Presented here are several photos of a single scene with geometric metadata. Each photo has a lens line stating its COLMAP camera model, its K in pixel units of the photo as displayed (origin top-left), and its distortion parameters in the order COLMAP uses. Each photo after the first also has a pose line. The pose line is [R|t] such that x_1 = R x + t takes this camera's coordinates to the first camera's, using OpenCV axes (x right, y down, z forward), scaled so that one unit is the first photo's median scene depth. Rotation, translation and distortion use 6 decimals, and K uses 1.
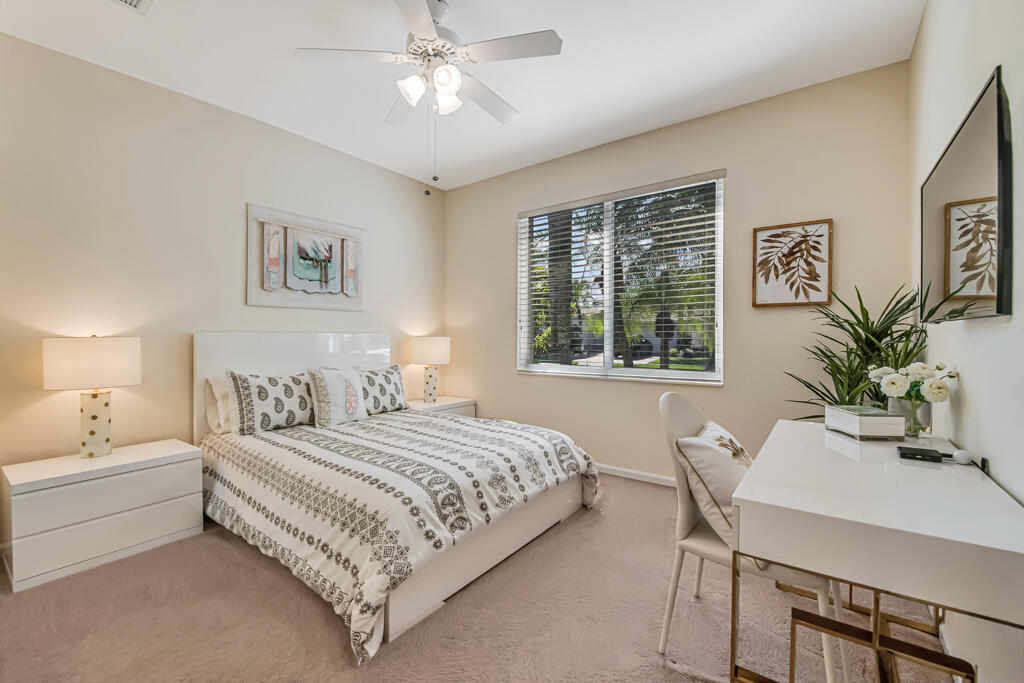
lens RADIAL K [[421.4, 0, 511.6], [0, 421.4, 341.2], [0, 0, 1]] dist [-0.002643, -0.000066]
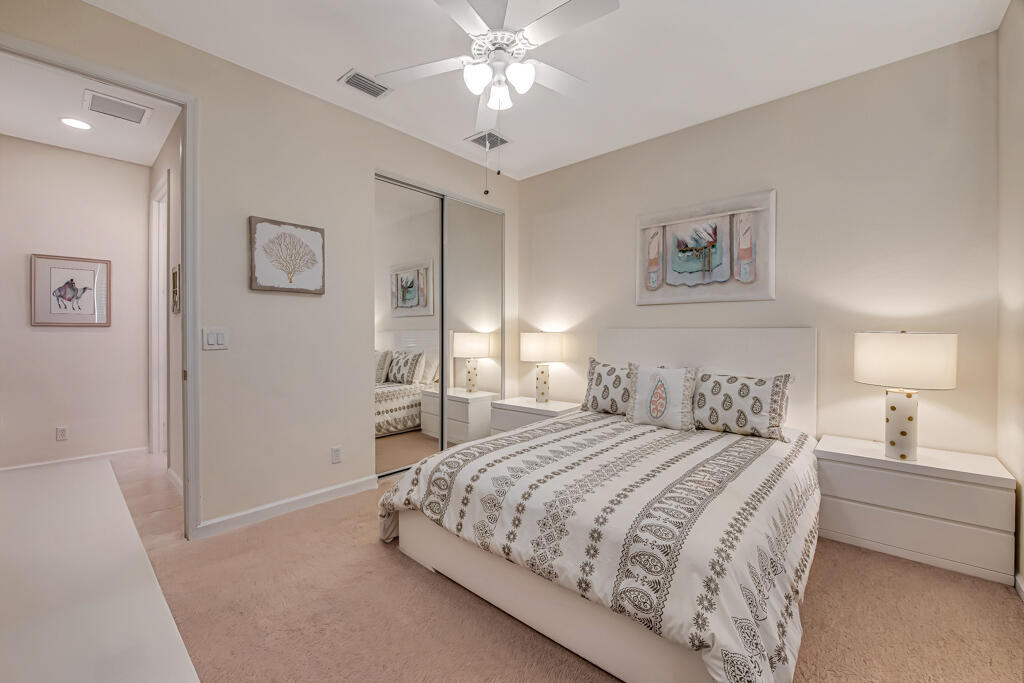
lens RADIAL K [[421.4, 0, 511.3], [0, 421.4, 332.3], [0, 0, 1]] dist [-0.002643, -0.000066]
pose [[-0.077218, 0.005903, -0.996997, 0.490379], [-0.014745, 0.999866, 0.007061, -0.011646], [0.996905, 0.015246, -0.077120, 0.672573]]
